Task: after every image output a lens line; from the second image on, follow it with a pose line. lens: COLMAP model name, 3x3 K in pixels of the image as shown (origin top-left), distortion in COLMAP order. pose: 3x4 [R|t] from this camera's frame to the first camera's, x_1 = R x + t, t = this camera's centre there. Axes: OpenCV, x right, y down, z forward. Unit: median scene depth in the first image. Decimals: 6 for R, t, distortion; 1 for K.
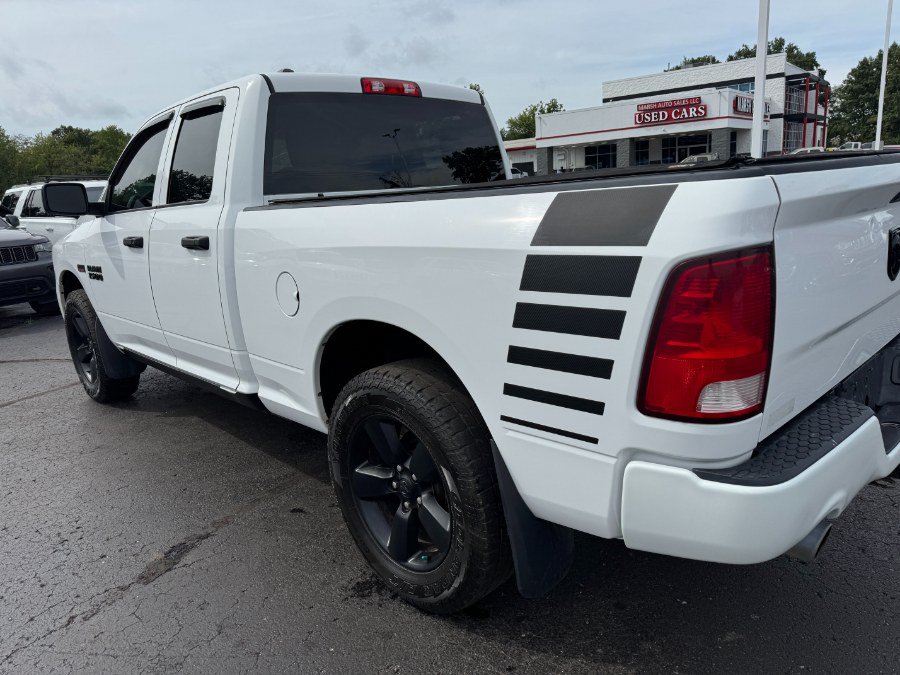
lens RADIAL K [[632.6, 0, 451.0], [0, 632.6, 338.5], [0, 0, 1]] dist [0.022262, -0.022538]
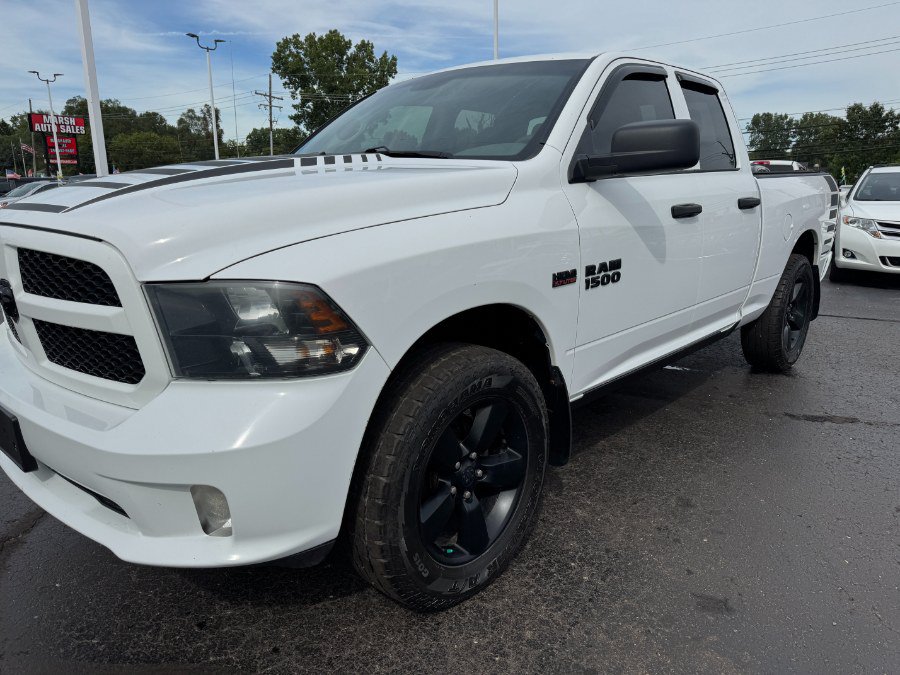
lens RADIAL K [[632.6, 0, 448.4], [0, 632.6, 342.4], [0, 0, 1]] dist [0.022262, -0.022538]
pose [[-0.047300, -0.179259, 0.982664, -0.909689], [0.245218, 0.951577, 0.185392, -0.148252], [-0.968313, 0.249736, -0.001052, 0.913908]]
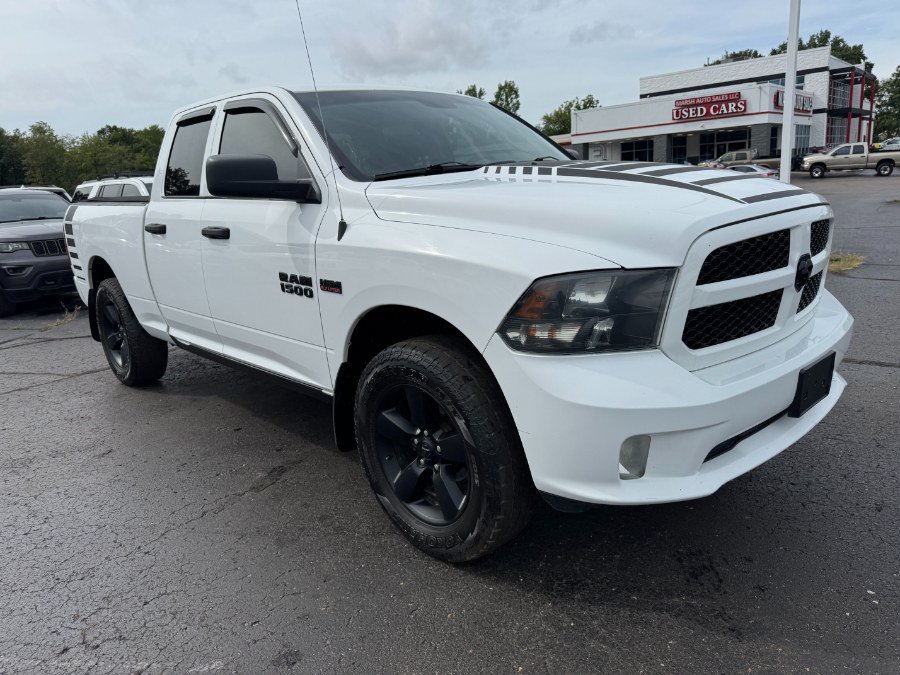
lens RADIAL K [[632.6, 0, 448.7], [0, 632.6, 337.1], [0, 0, 1]] dist [0.022262, -0.022538]
pose [[0.998474, 0.011970, -0.053912, -0.018249], [-0.011854, 0.999927, 0.002466, 0.034663], [0.053938, -0.001823, 0.998543, -0.111351]]
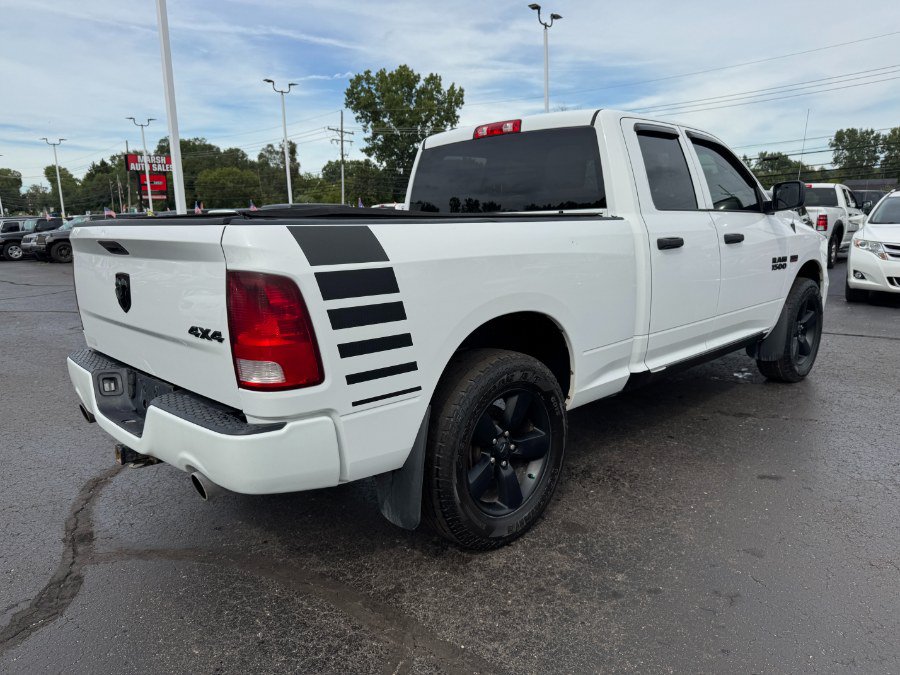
lens RADIAL K [[632.6, 0, 448.4], [0, 632.6, 341.5], [0, 0, 1]] dist [0.022262, -0.022538]
pose [[0.058632, -0.139580, 0.988474, -1.090820], [0.258598, 0.958501, 0.120008, -0.127788], [-0.964204, 0.248581, 0.092294, 0.805664]]
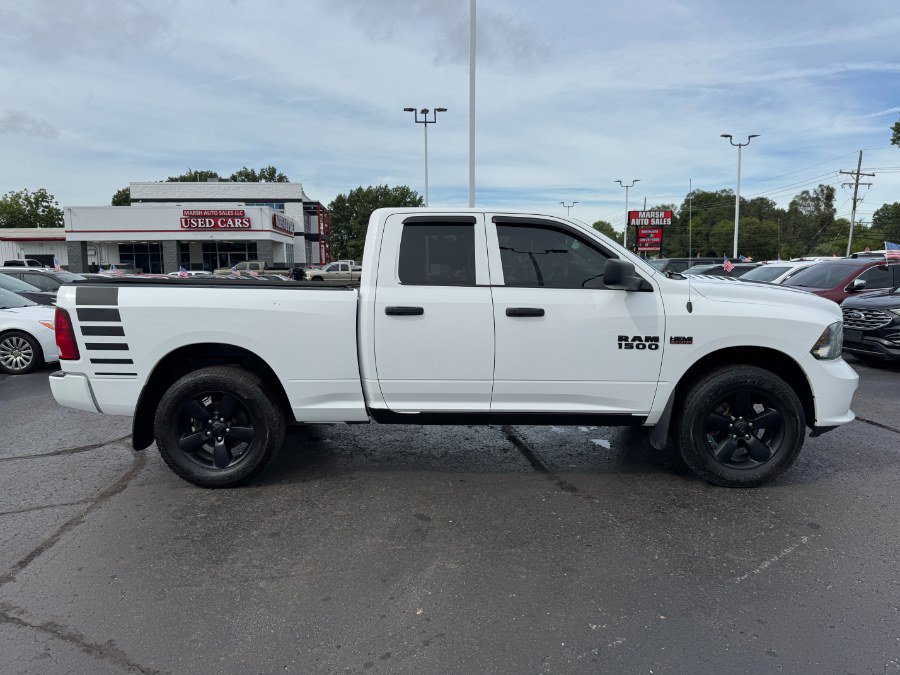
lens RADIAL K [[632.6, 0, 449.3], [0, 632.6, 337.2], [0, 0, 1]] dist [0.022262, -0.022538]
pose [[0.734663, -0.013980, 0.678288, -0.924814], [0.122655, 0.986050, -0.112526, 0.049504], [-0.667253, 0.165864, 0.726129, -0.023441]]
